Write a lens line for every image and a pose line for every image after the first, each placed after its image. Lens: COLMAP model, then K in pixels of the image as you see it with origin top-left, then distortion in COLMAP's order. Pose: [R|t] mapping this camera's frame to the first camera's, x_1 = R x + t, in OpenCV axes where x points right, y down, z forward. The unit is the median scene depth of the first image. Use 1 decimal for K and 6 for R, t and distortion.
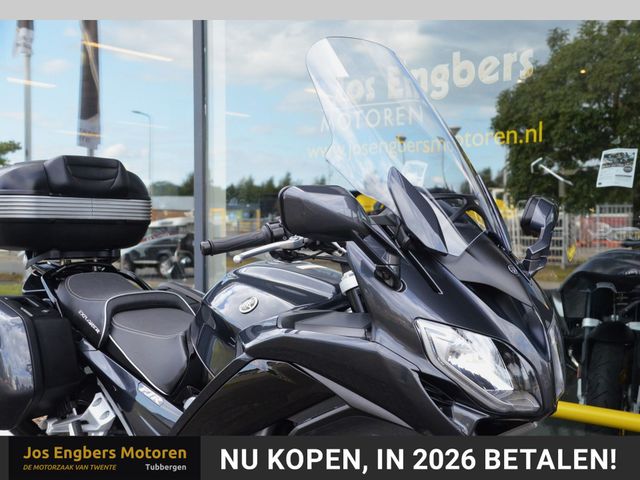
lens RADIAL K [[784.5, 0, 320.0], [0, 784.5, 240.0], [0, 0, 1]] dist [0.090987, 0.052653]
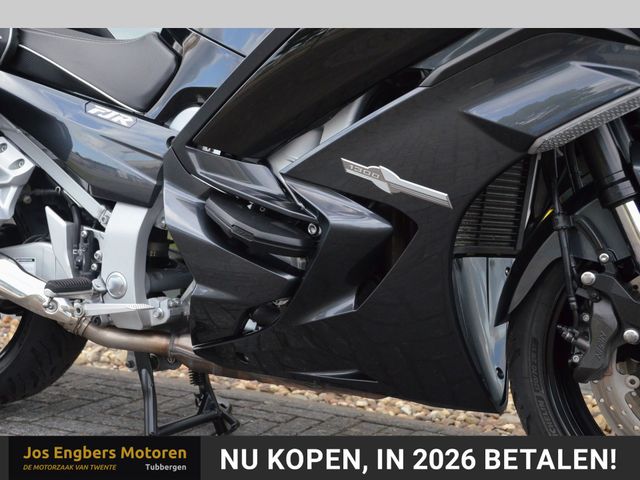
lens RADIAL K [[847.6, 0, 320.0], [0, 847.6, 240.0], [0, 0, 1]] dist [0.328858, 0.035577]
pose [[0.969319, 0.016473, 0.245254, -0.202227], [-0.029078, 0.998431, 0.047862, 0.238549], [-0.244080, -0.053525, 0.968277, 0.209895]]
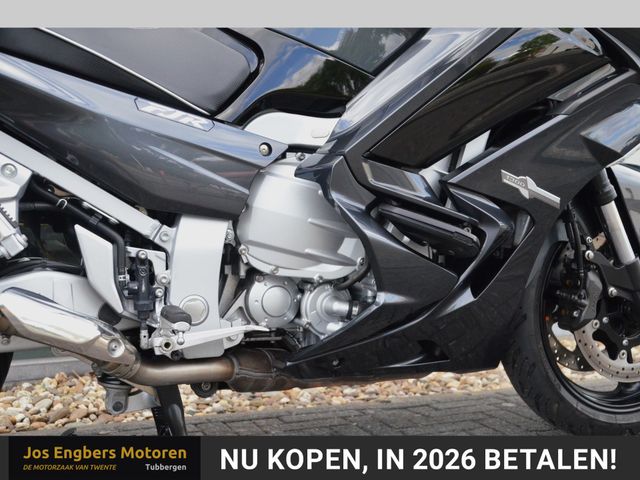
lens RADIAL K [[856.4, 0, 320.0], [0, 856.4, 240.0], [0, 0, 1]] dist [0.012621, 0.023298]
pose [[0.432941, -0.044654, 0.900315, -0.677224], [-0.005436, 0.998625, 0.052144, 0.231731], [-0.901406, -0.027469, 0.432103, 0.573523]]
